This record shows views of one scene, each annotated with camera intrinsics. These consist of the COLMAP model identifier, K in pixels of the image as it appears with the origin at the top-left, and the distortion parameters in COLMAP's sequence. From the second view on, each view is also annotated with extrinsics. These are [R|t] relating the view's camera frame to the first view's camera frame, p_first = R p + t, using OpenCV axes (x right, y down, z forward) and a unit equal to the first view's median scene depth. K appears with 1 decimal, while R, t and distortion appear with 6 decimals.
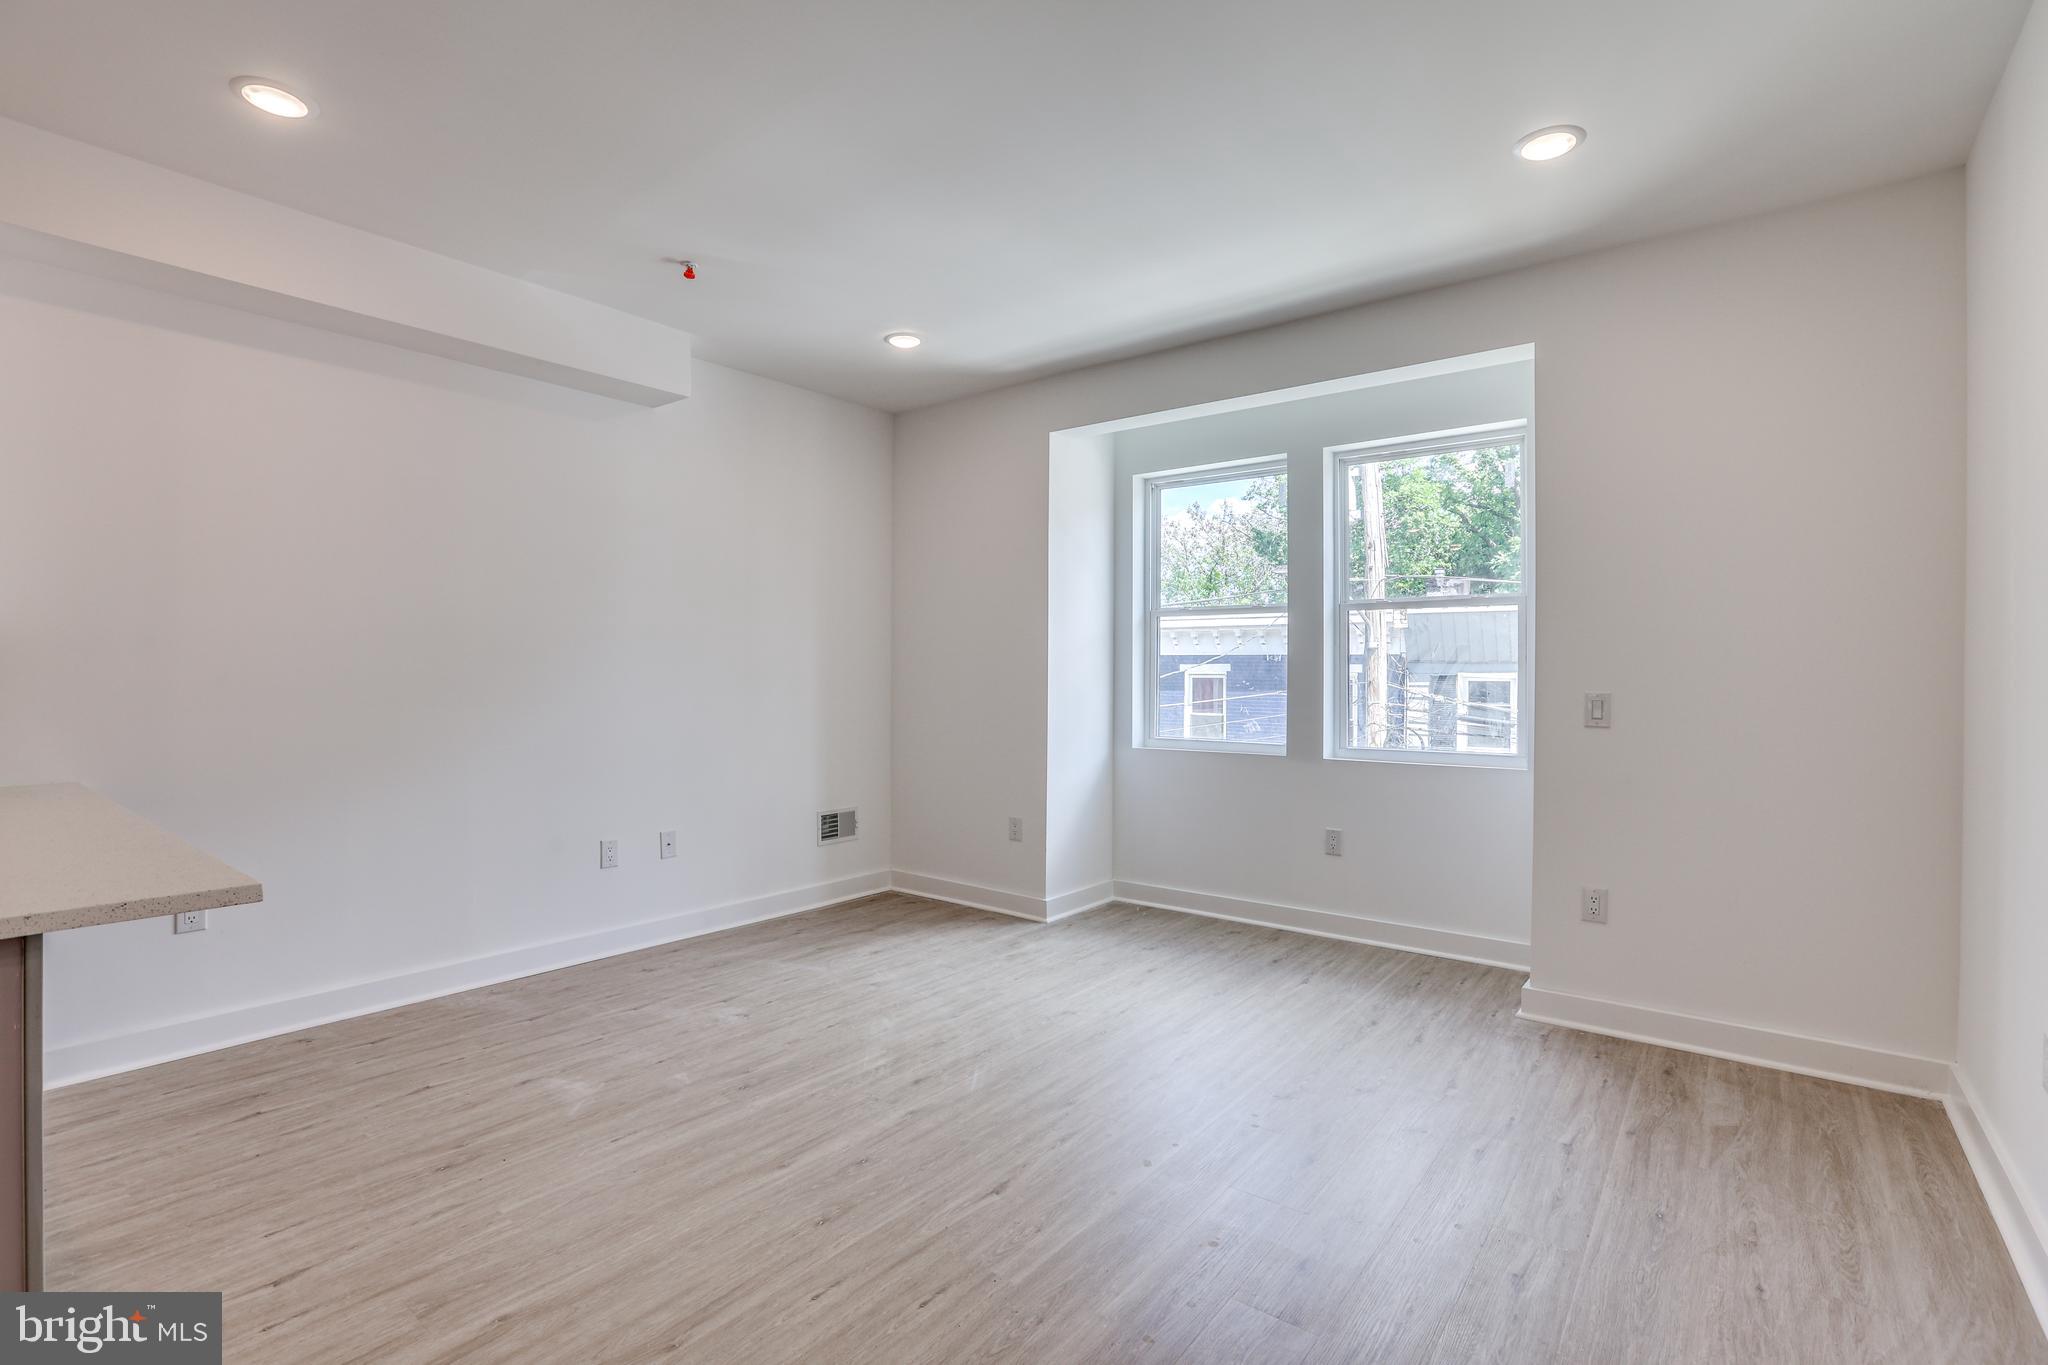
lens RADIAL K [[947.6, 0, 1012.4], [0, 947.6, 660.4], [0, 0, 1]] dist [-0.021800, 0.003015]
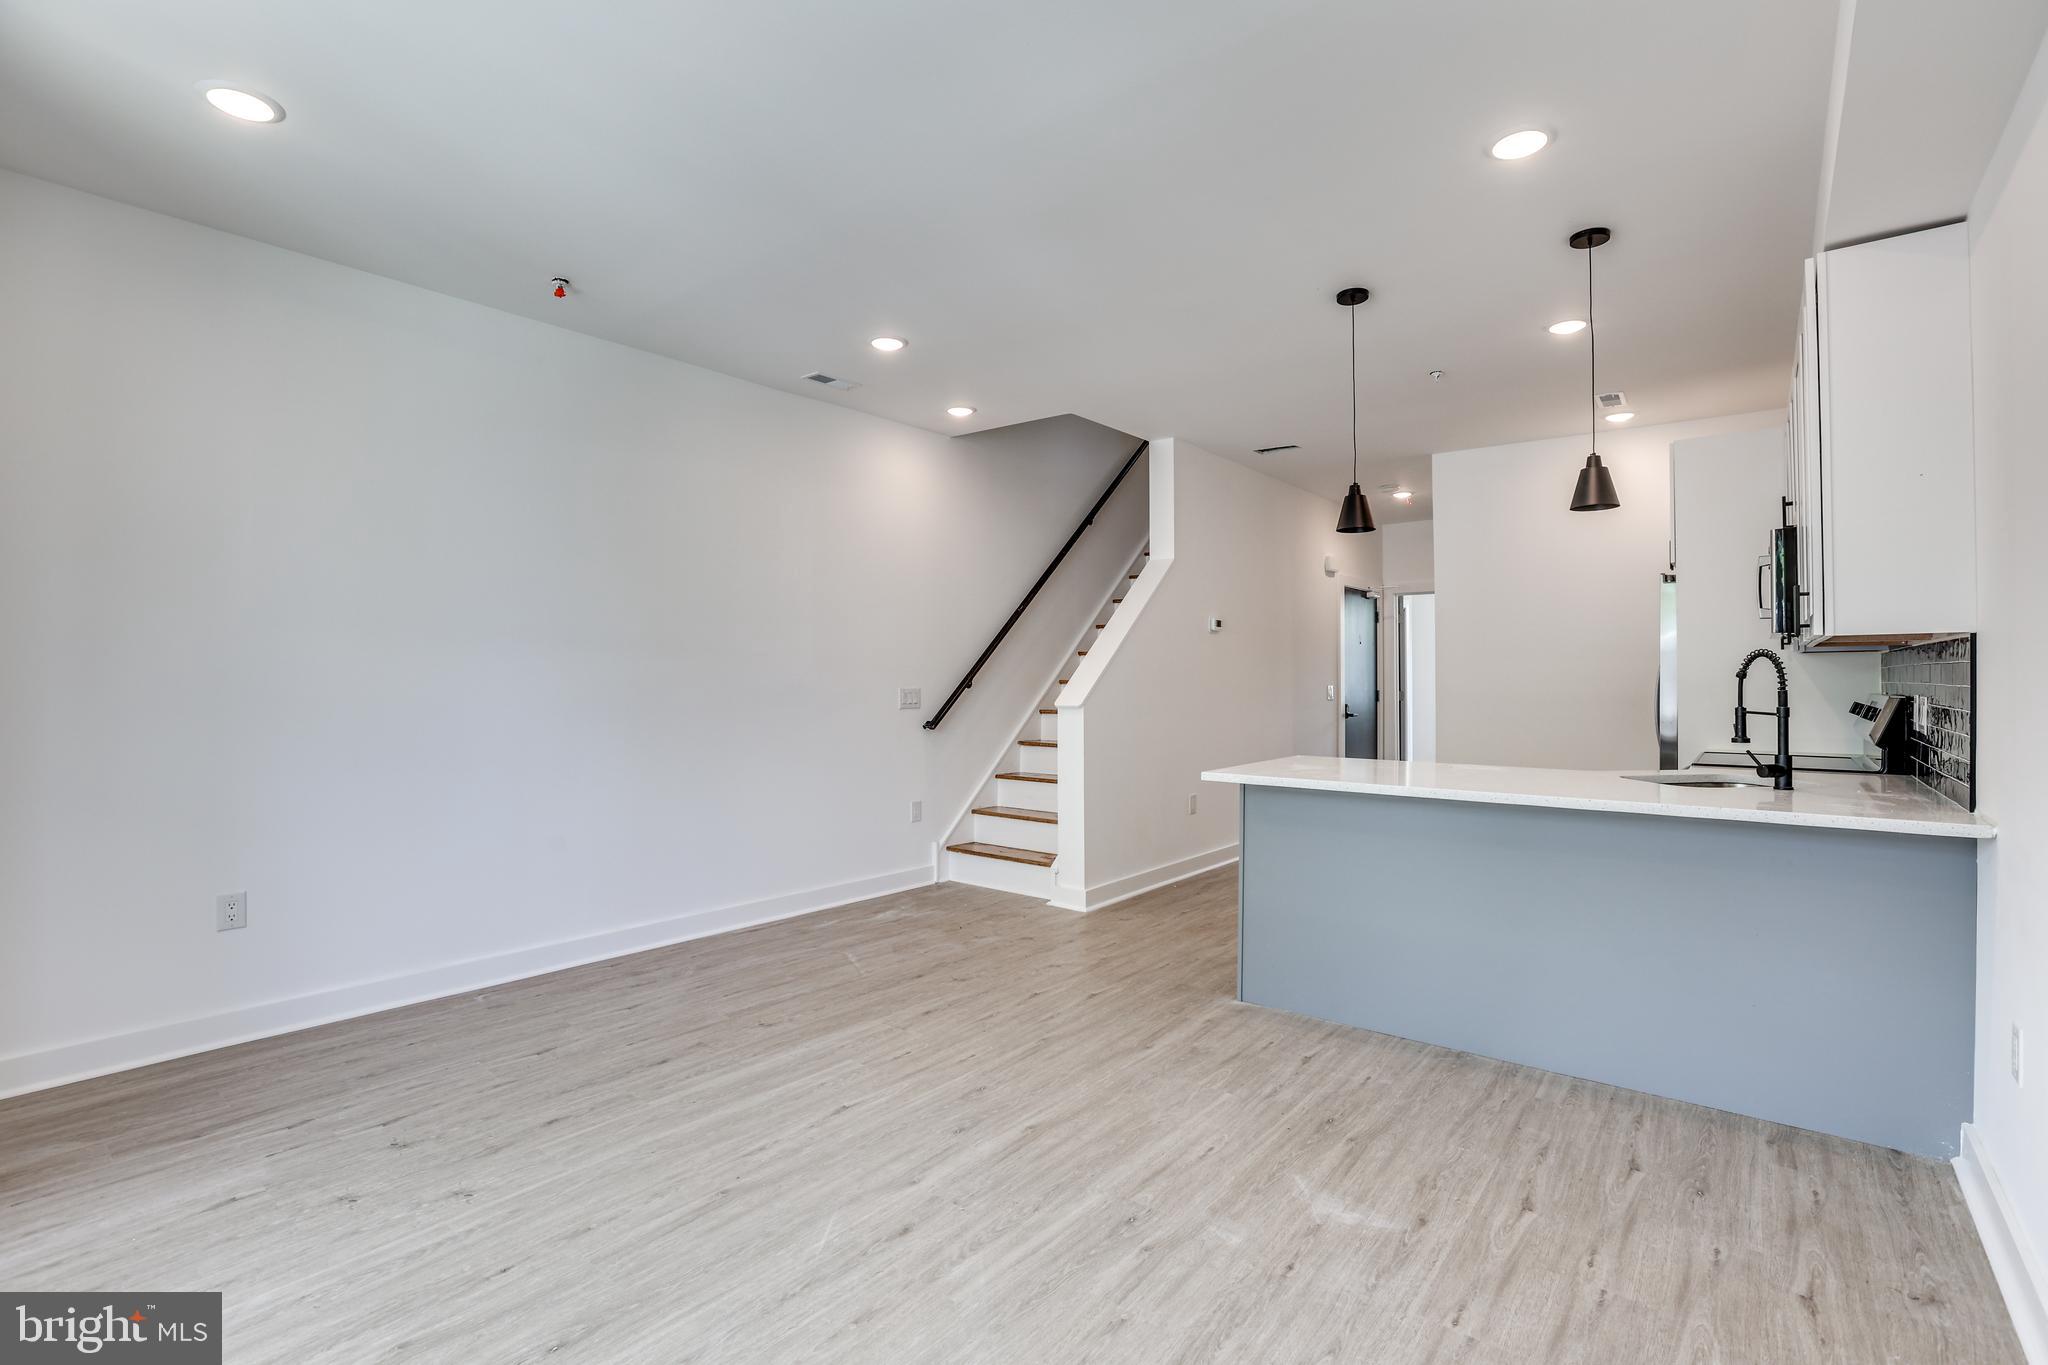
lens RADIAL K [[928.7, 0, 1029.7], [0, 928.7, 681.2], [0, 0, 1]] dist [-0.040576, 0.009978]
pose [[-0.999930, -0.006472, -0.009930, -0.182640], [-0.006363, 0.999920, -0.010954, 0.020457], [0.010000, -0.010890, -0.999891, 1.667407]]
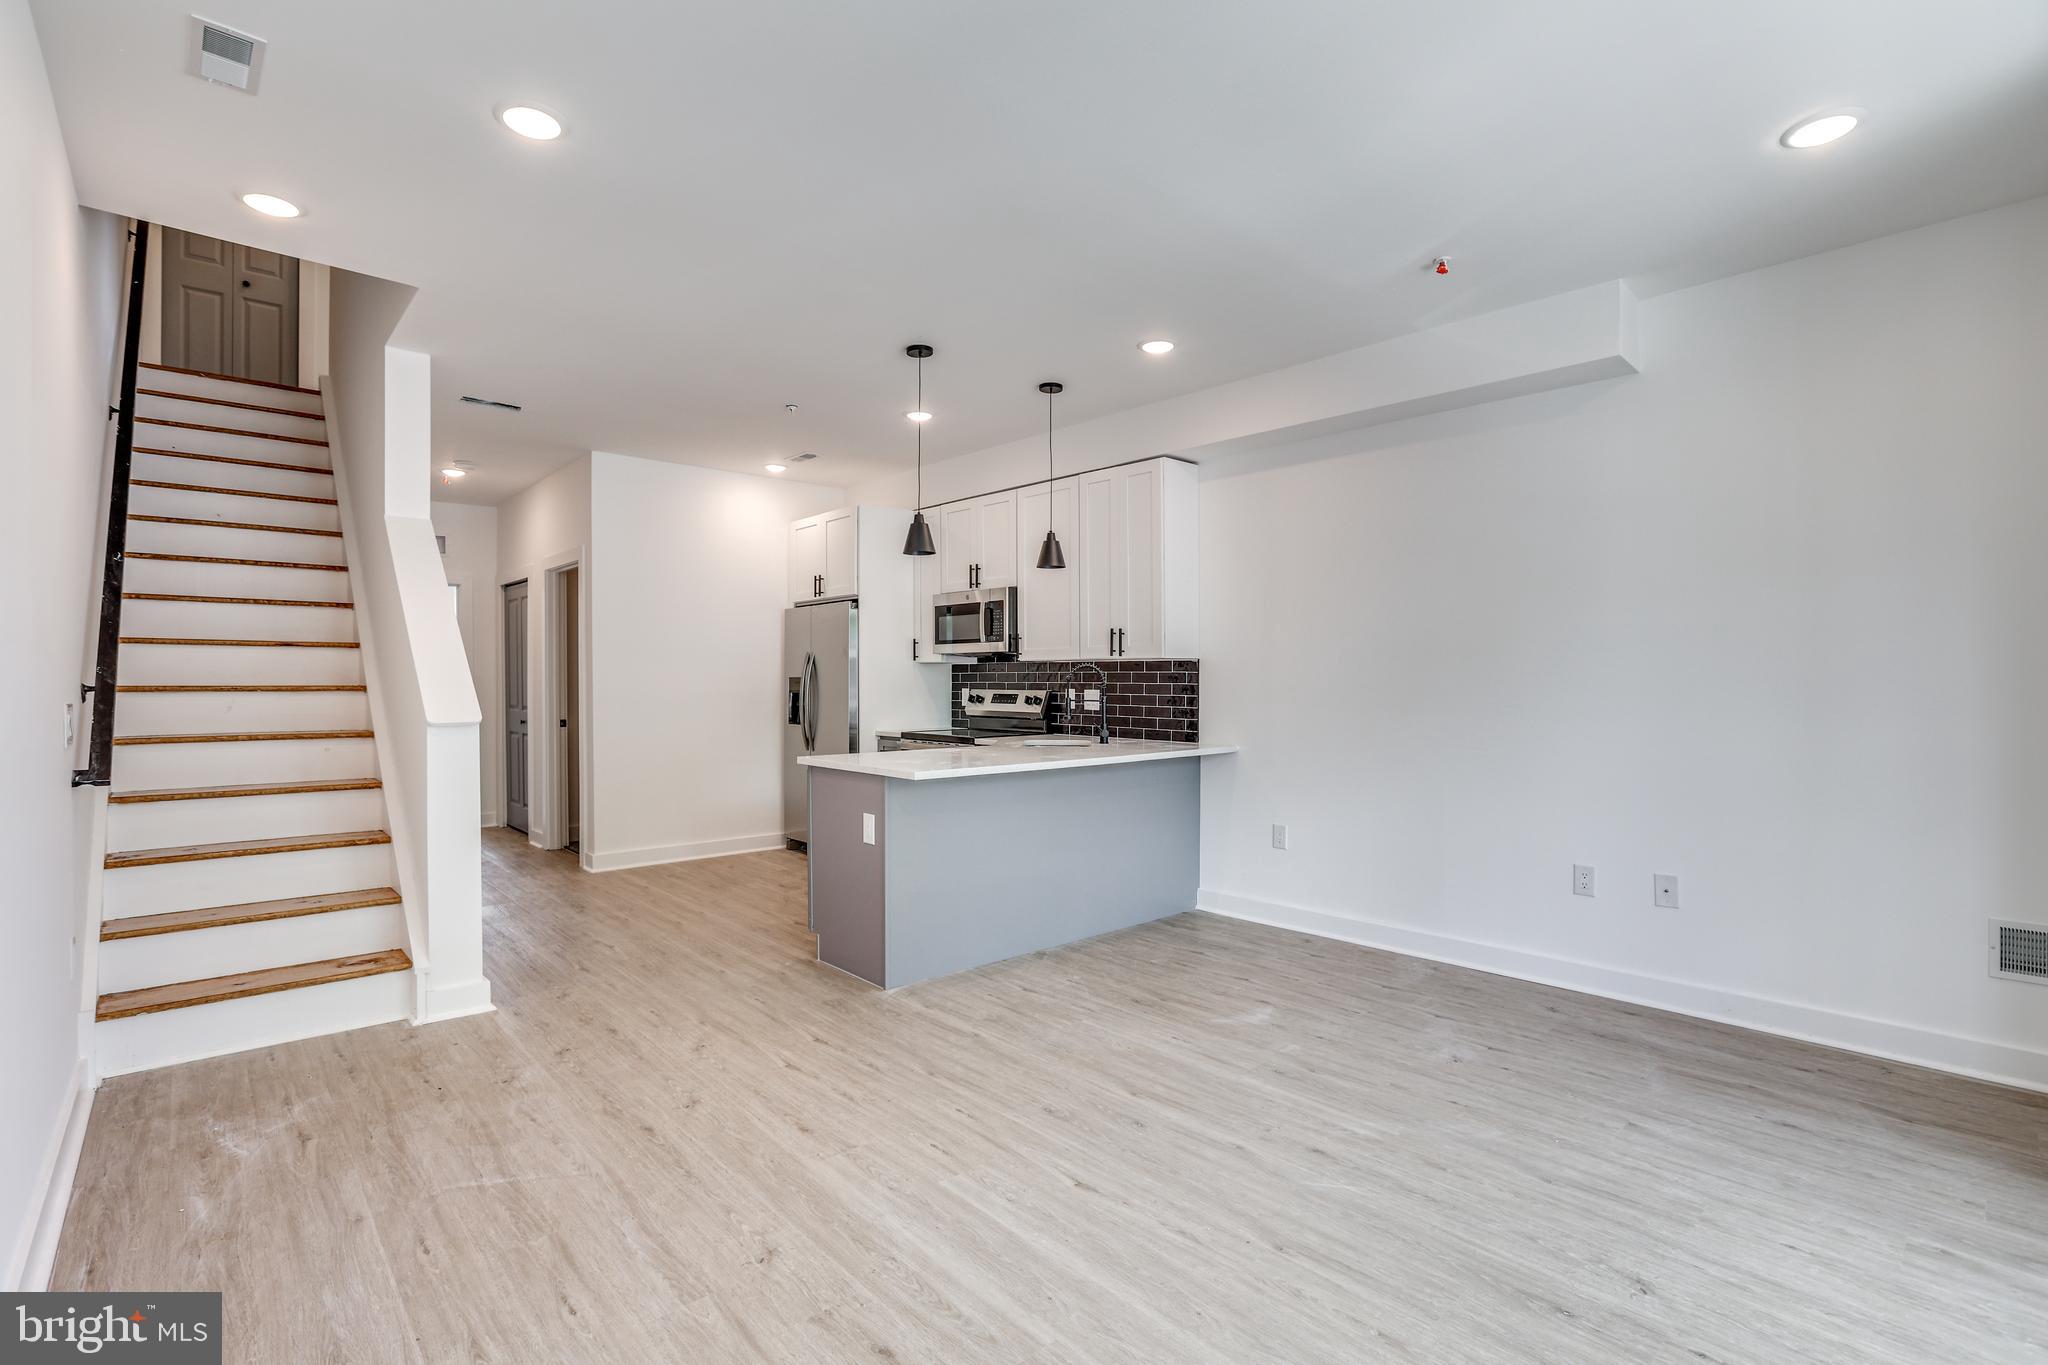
lens RADIAL K [[928.7, 0, 1019.9], [0, 928.7, 681.7], [0, 0, 1]] dist [-0.040576, 0.009978]
pose [[-0.157530, -0.006072, -0.987496, 0.753691], [0.012632, 0.999887, -0.008163, 0.015405], [0.987433, -0.013760, -0.157435, 0.838124]]
